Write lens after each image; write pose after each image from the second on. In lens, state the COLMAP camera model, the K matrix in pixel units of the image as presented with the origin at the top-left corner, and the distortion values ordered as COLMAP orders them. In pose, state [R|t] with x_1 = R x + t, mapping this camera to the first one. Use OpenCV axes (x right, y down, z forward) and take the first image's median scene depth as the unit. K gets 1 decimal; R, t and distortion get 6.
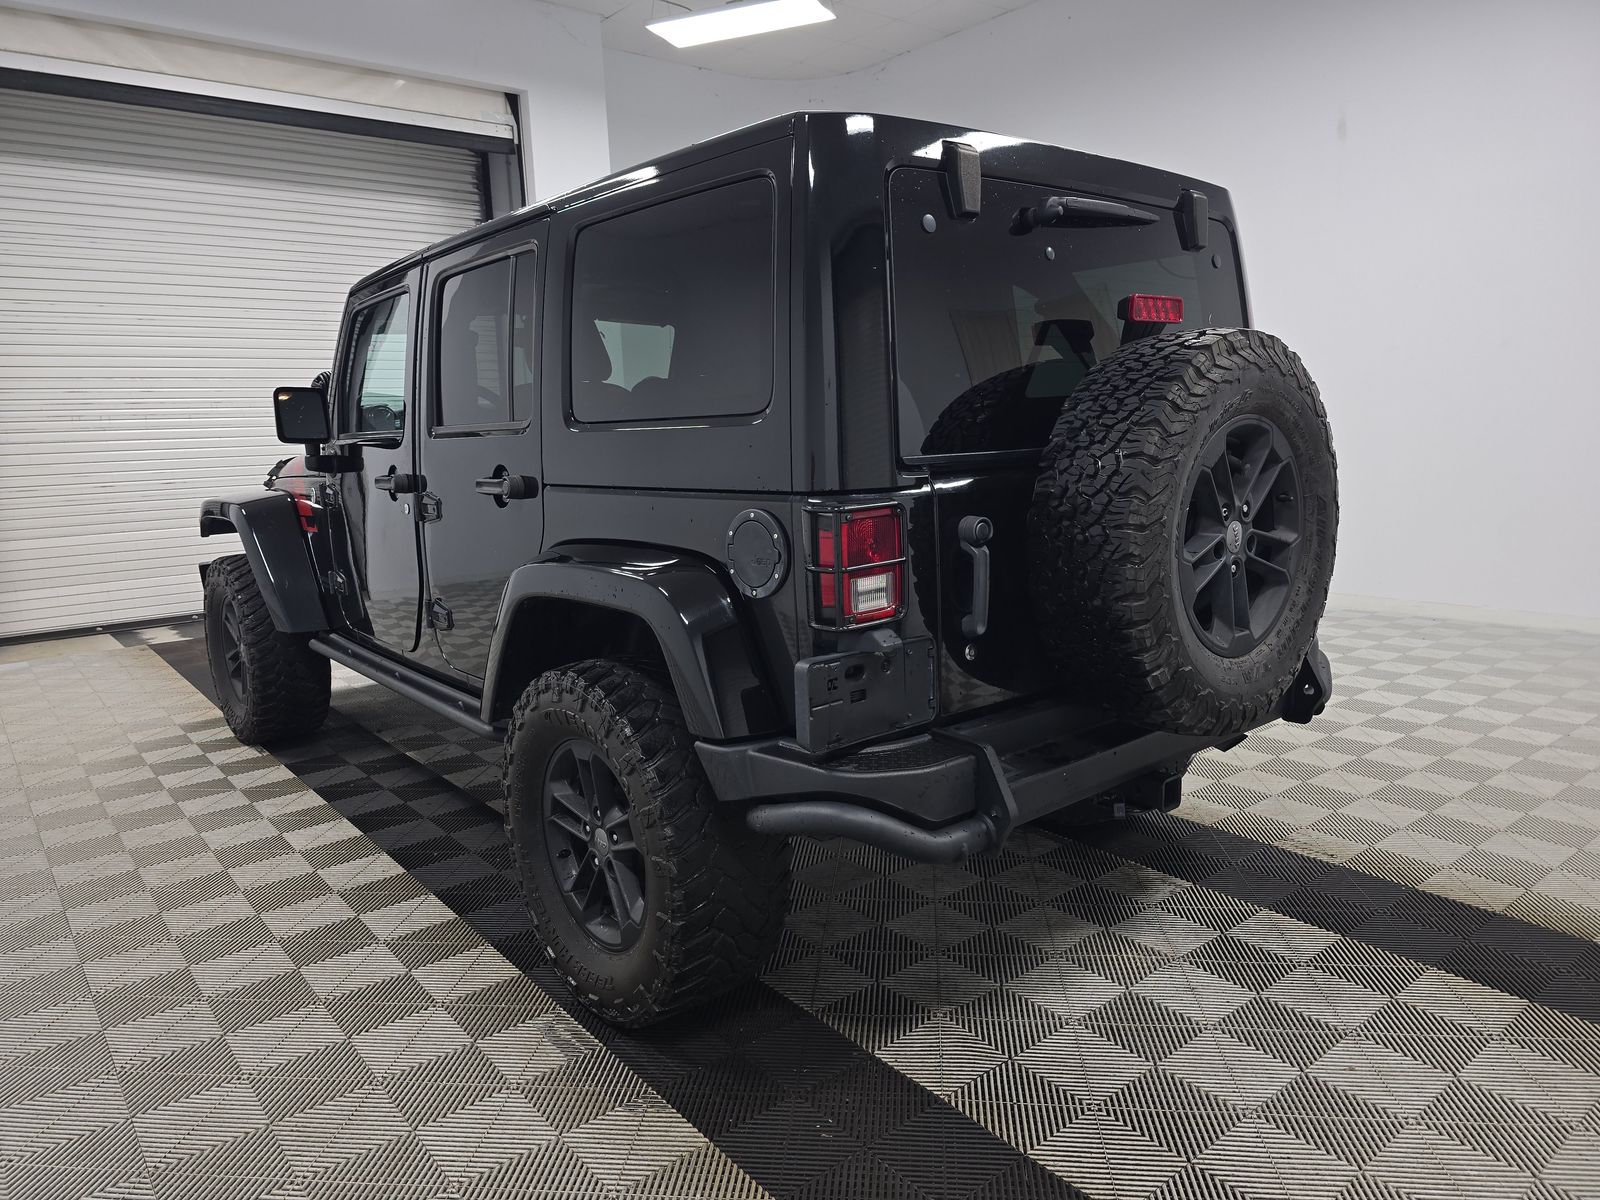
lens RADIAL K [[1124.7, 0, 800.0], [0, 1124.7, 600.0], [0, 0, 1]] dist [0.030656, -0.000718]
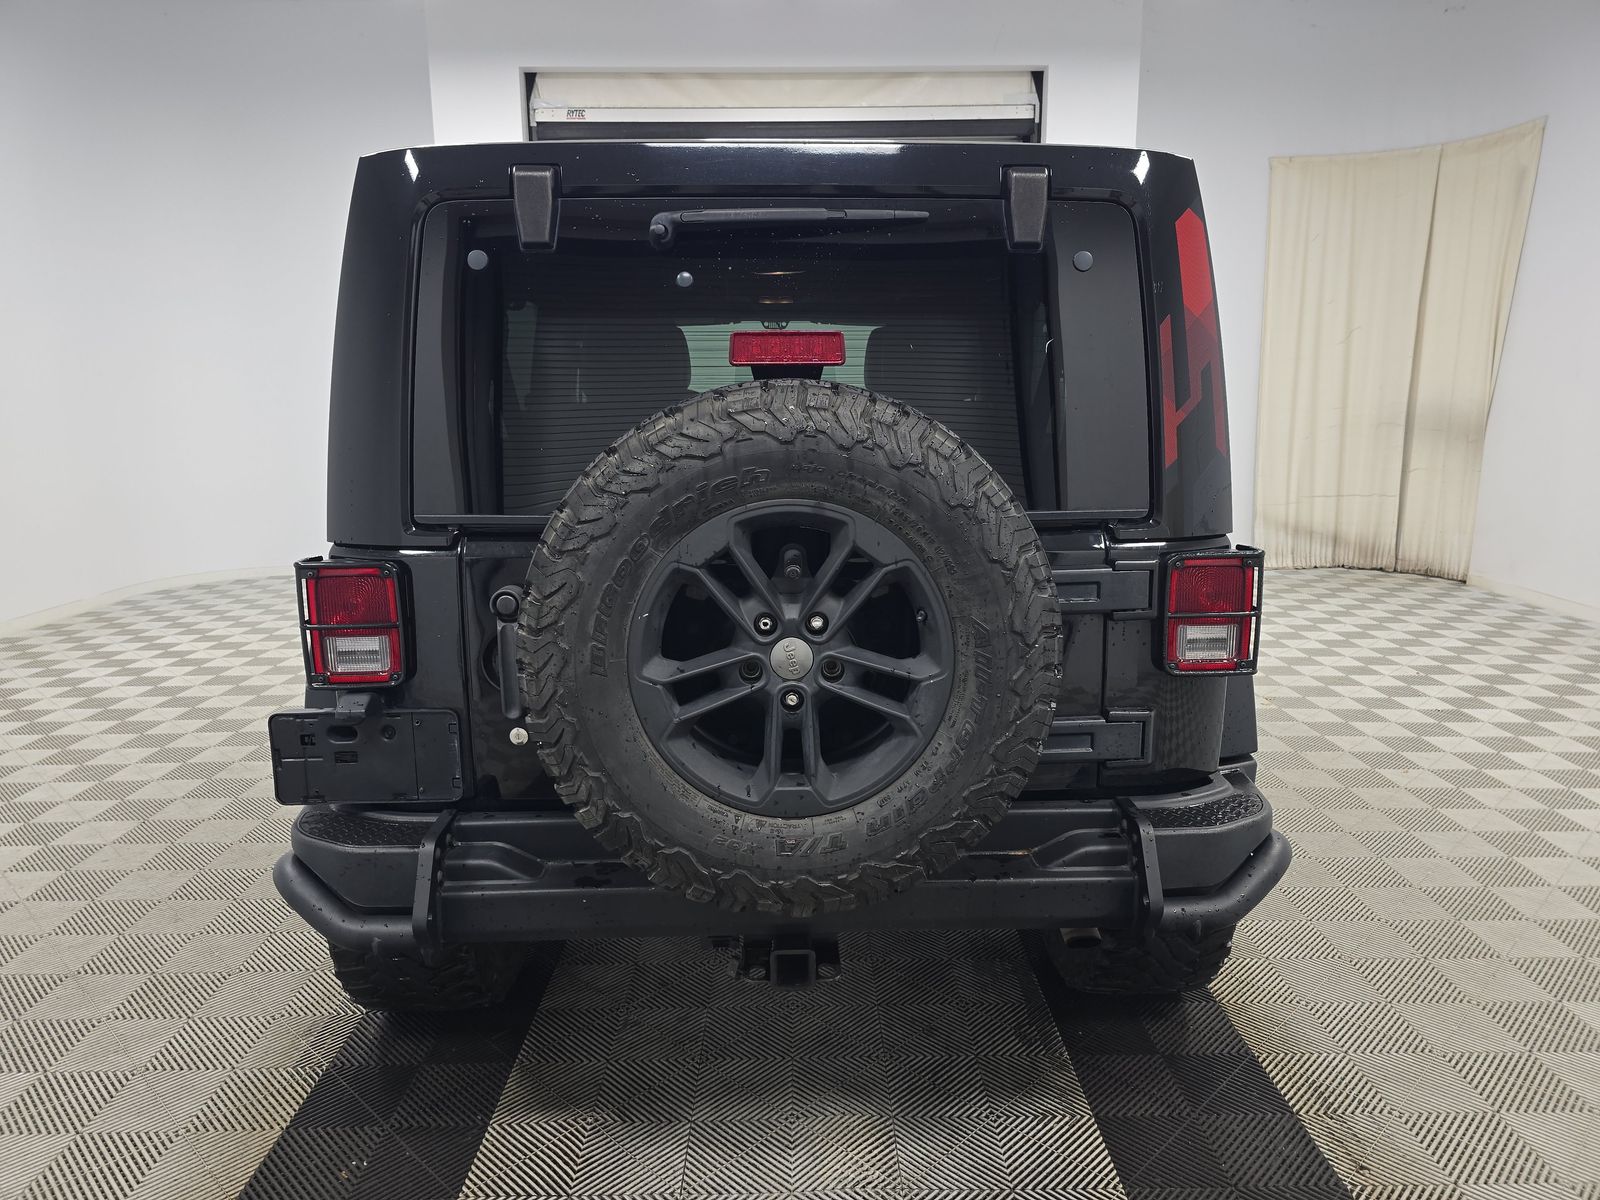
lens RADIAL K [[1124.7, 0, 800.0], [0, 1124.7, 600.0], [0, 0, 1]] dist [0.030656, -0.000718]
pose [[0.780283, 0.135532, -0.610565, 0.795489], [-0.118065, 0.990605, 0.069009, -0.139259], [0.614182, 0.018240, 0.788954, 0.396968]]
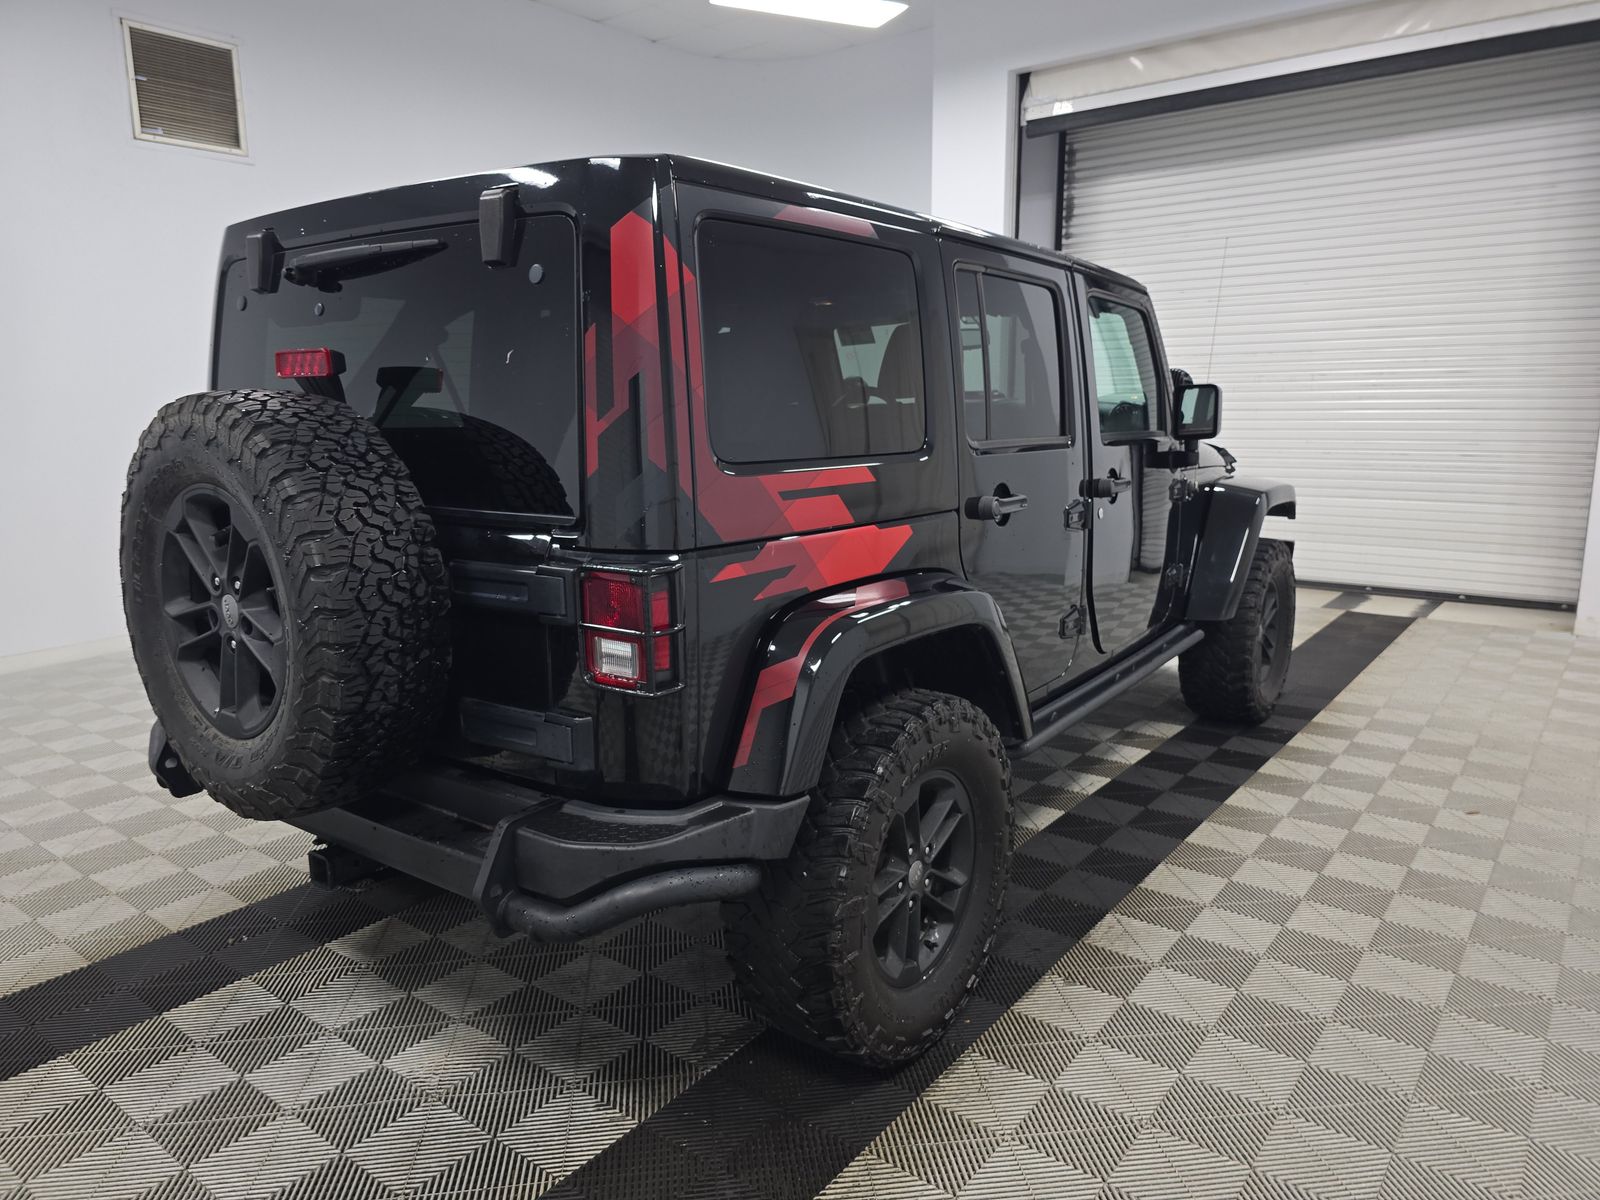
lens RADIAL K [[1124.7, 0, 800.0], [0, 1124.7, 600.0], [0, 0, 1]] dist [0.030656, -0.000718]
pose [[0.216383, 0.203890, -0.954781, 1.329863], [-0.155129, 0.972706, 0.172561, -0.290164], [0.963905, 0.110775, 0.242106, 1.182342]]
